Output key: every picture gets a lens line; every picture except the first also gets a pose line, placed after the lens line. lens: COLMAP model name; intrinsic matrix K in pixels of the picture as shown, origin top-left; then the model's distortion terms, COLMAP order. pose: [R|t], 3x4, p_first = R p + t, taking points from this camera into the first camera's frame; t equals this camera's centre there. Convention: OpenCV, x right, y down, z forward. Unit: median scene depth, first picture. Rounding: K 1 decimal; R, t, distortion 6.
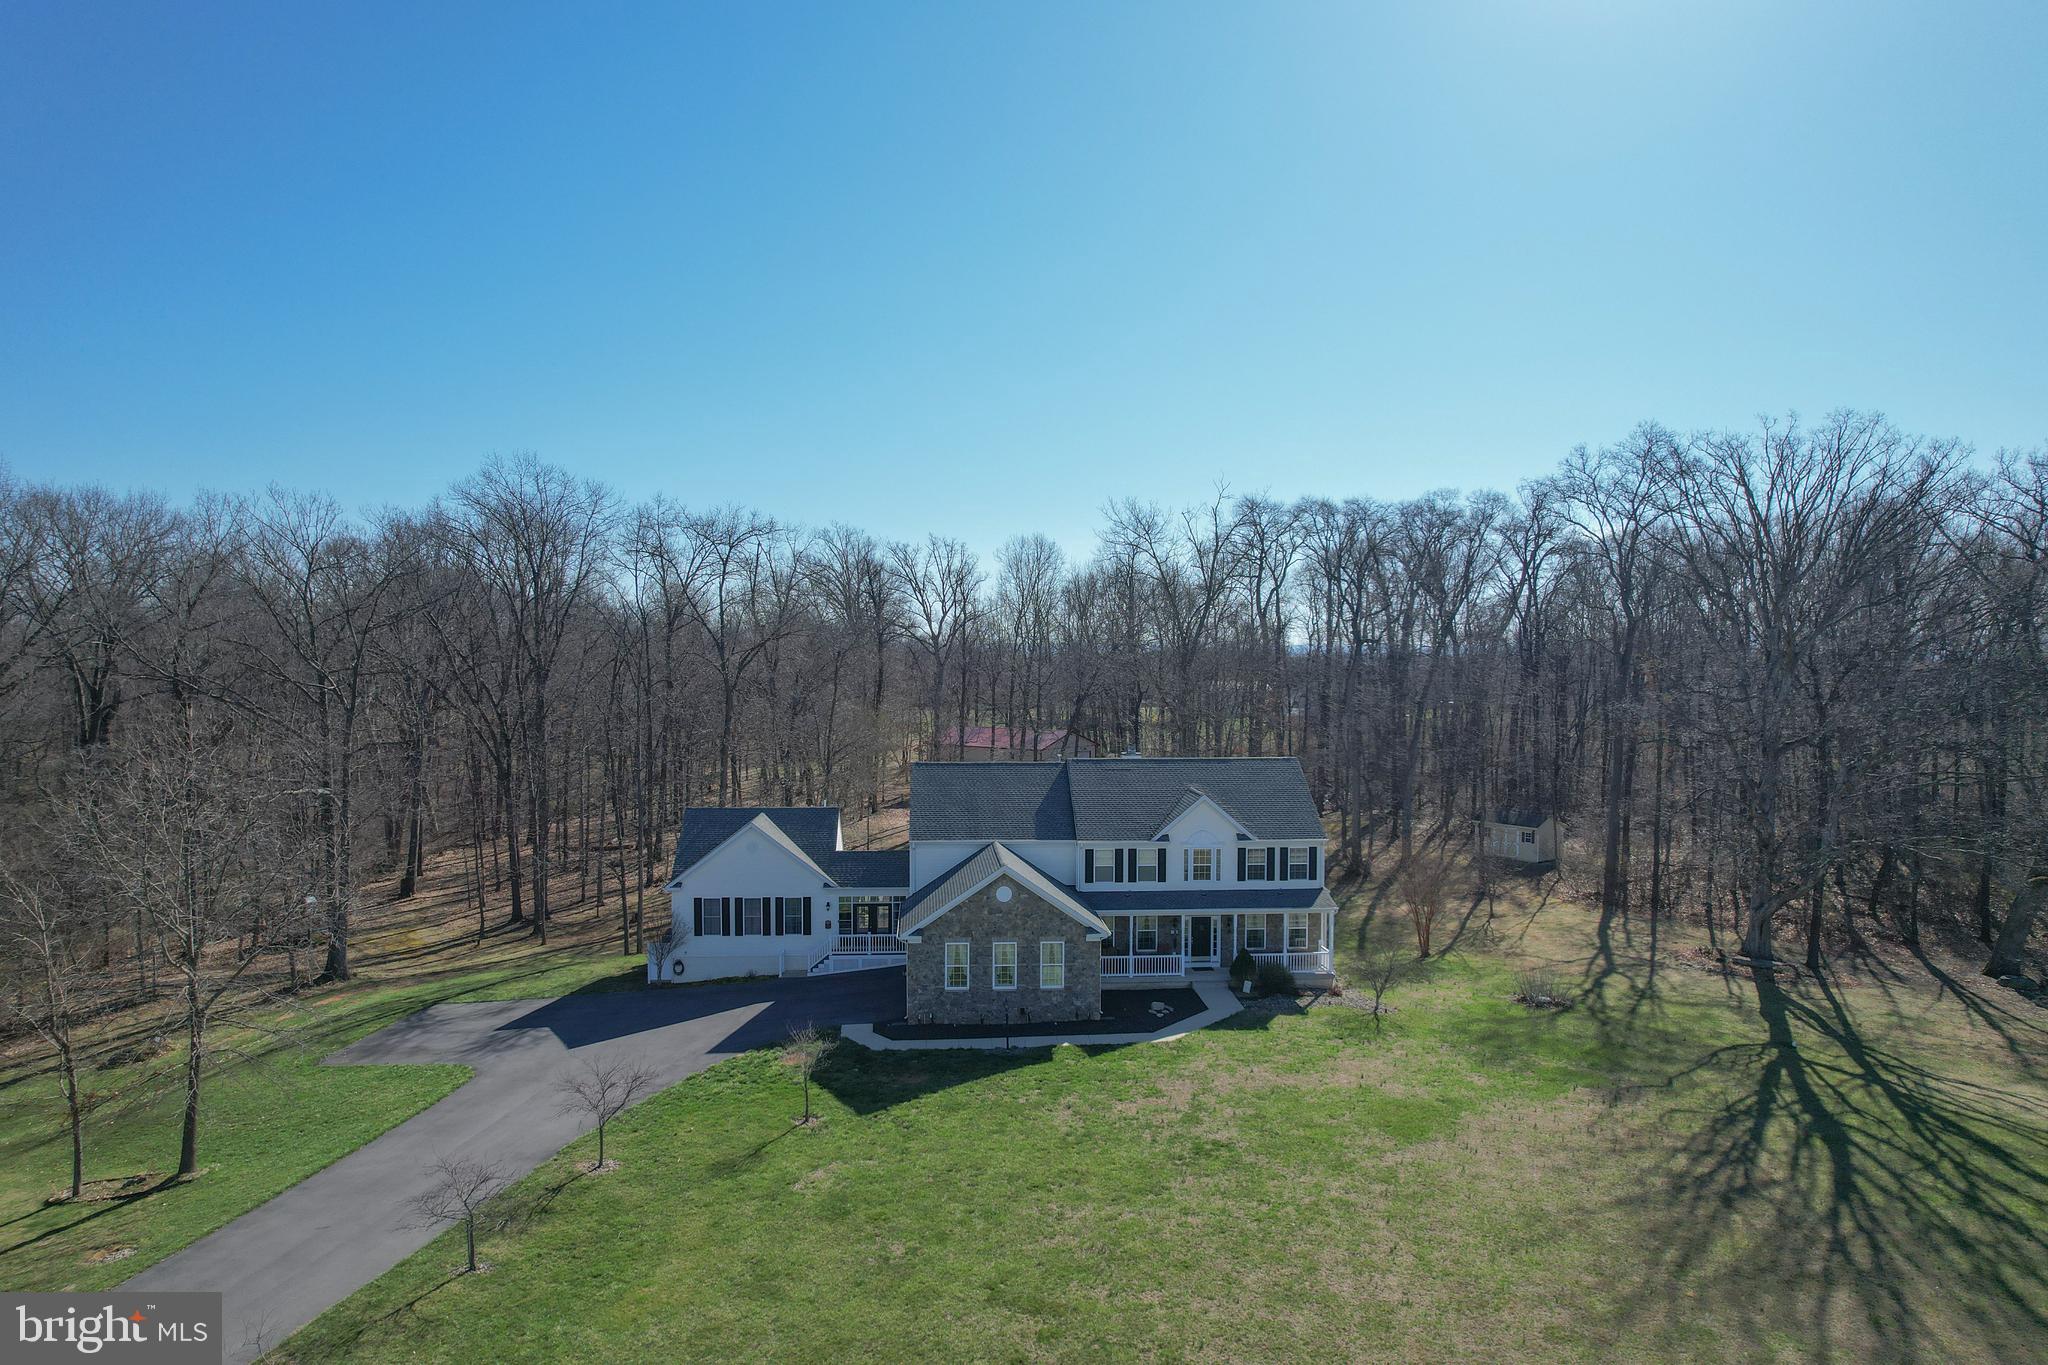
lens RADIAL K [[1300.7, 0, 1024.0], [0, 1300.7, 682.5], [0, 0, 1]] dist [-0.079793, 0.065226]
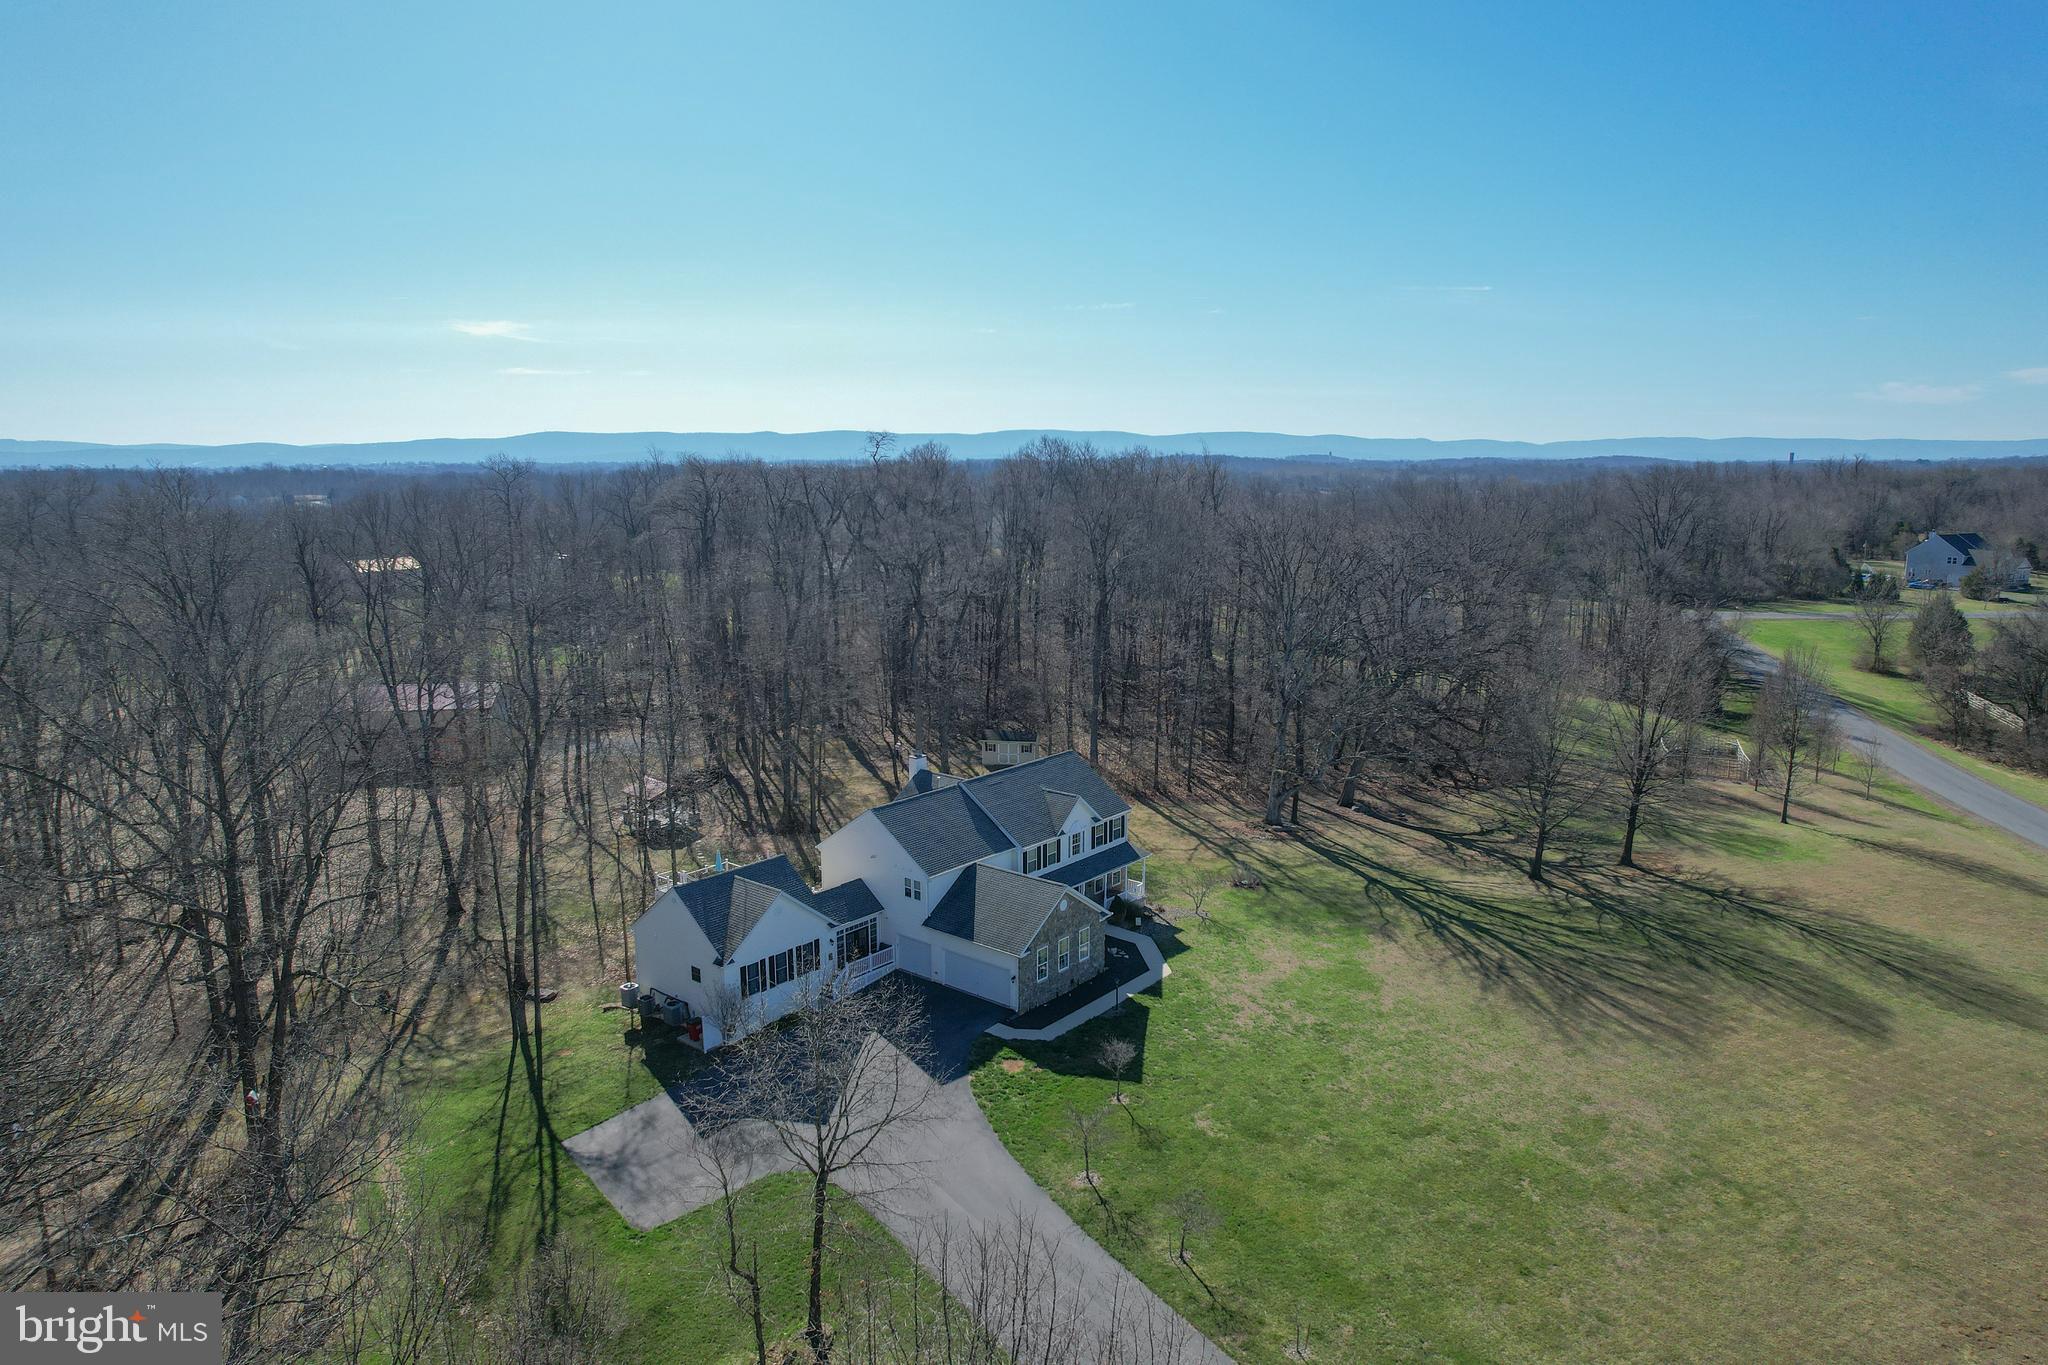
lens RADIAL K [[1300.7, 0, 1024.0], [0, 1300.7, 682.5], [0, 0, 1]] dist [-0.079793, 0.065226]
pose [[0.696695, -0.130008, 0.705488, -0.878113], [0.018589, 0.986382, 0.163414, -0.265492], [-0.717126, -0.100735, 0.689625, 0.082733]]
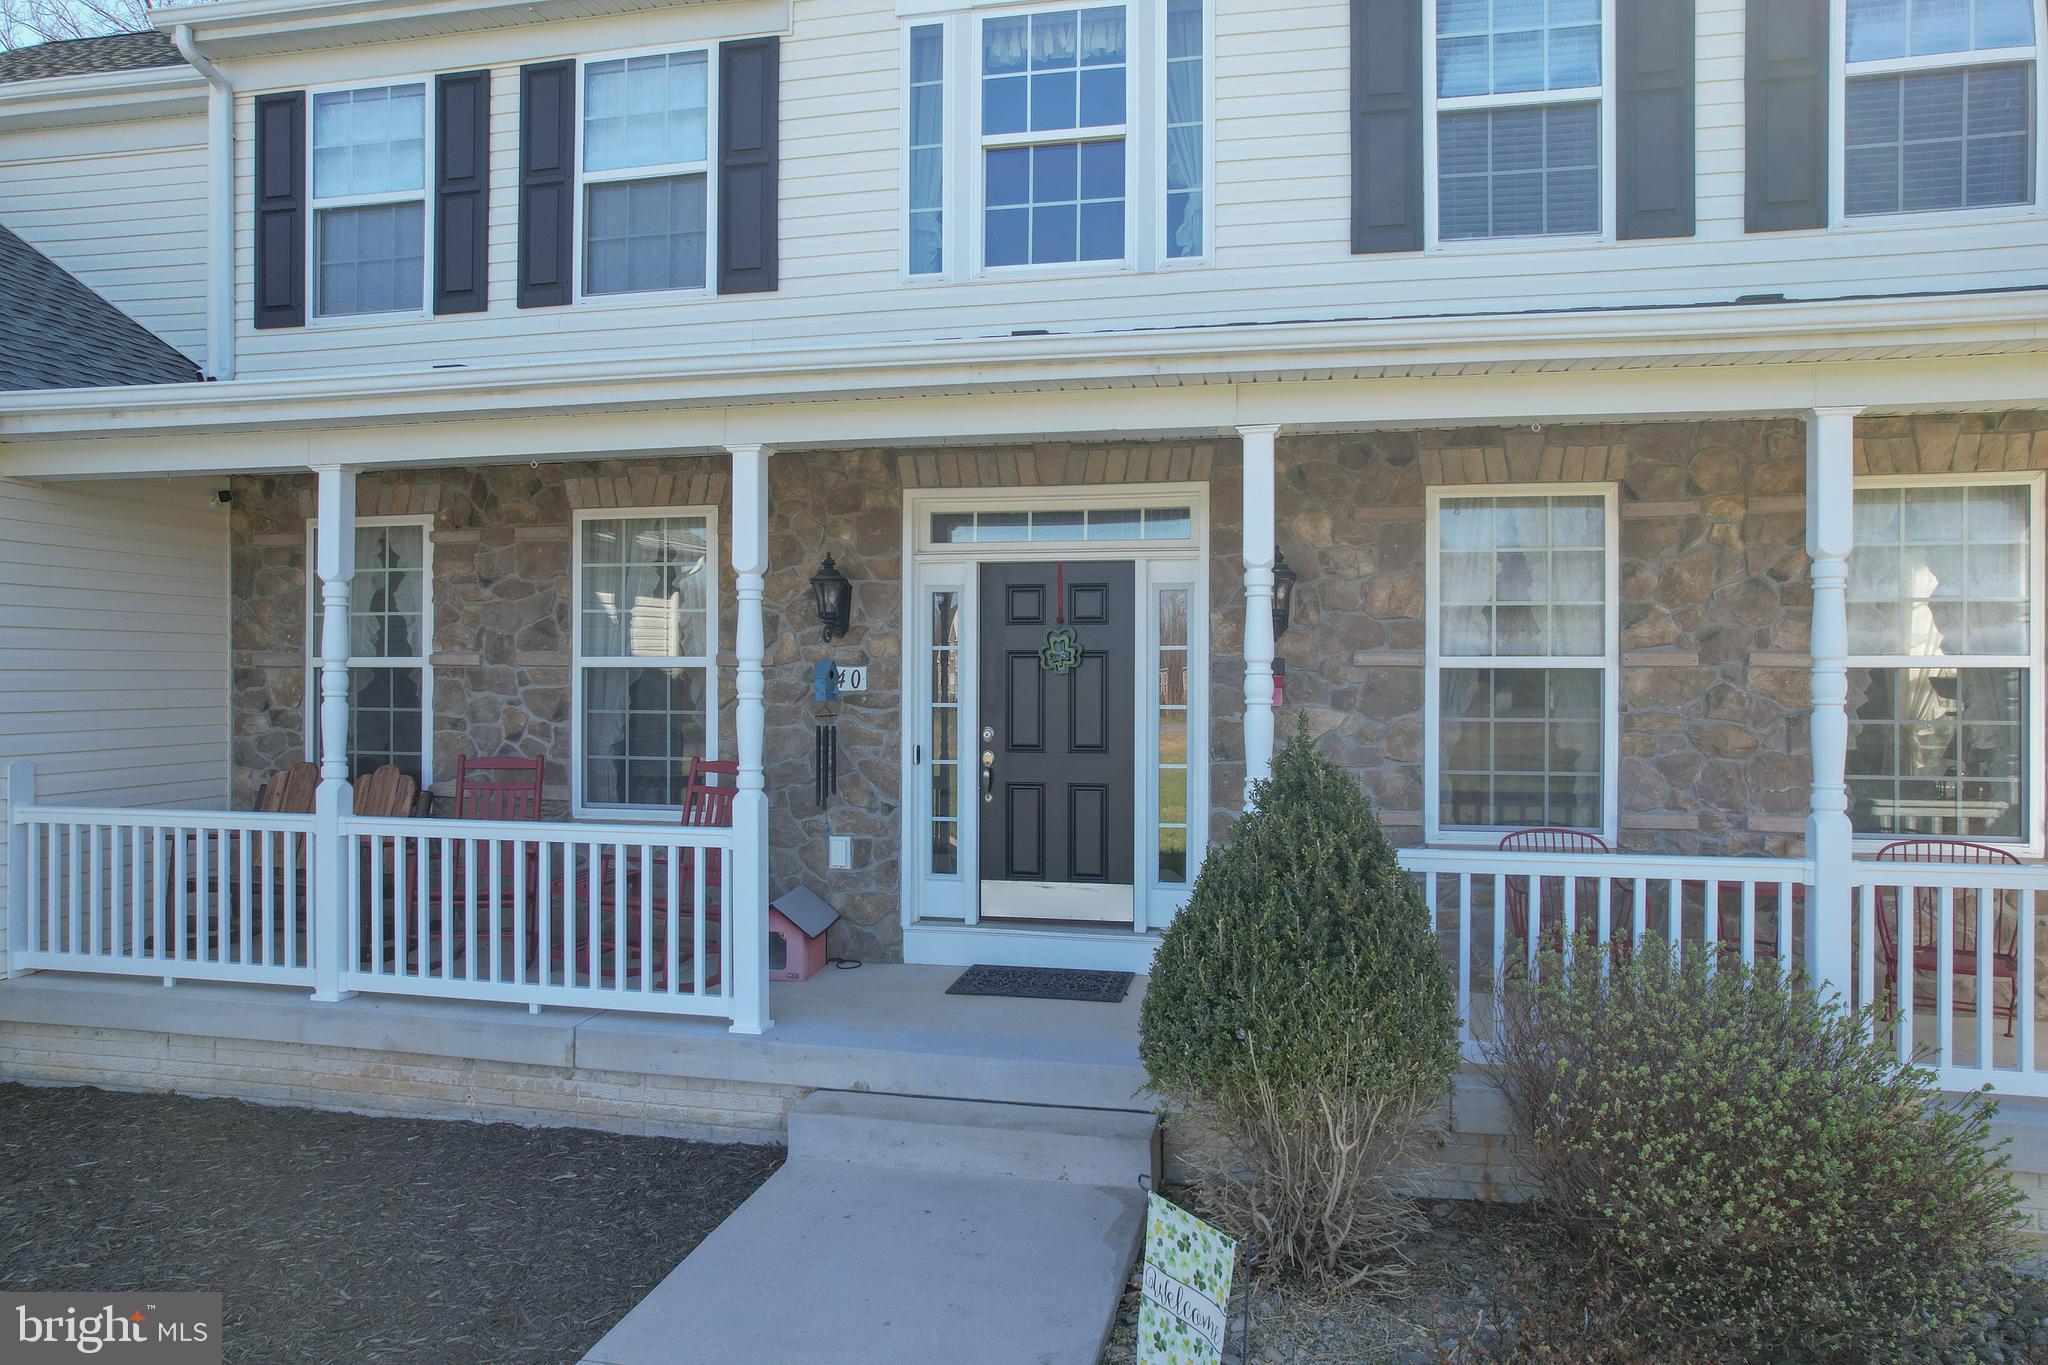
lens RADIAL K [[1300.7, 0, 1024.0], [0, 1300.7, 682.5], [0, 0, 1]] dist [-0.079793, 0.065226]
pose [[0.957982, 0.000756, -0.286826, 0.170180], [-0.005204, 0.999878, -0.014744, 0.194835], [0.286780, 0.015617, 0.957869, 0.882252]]
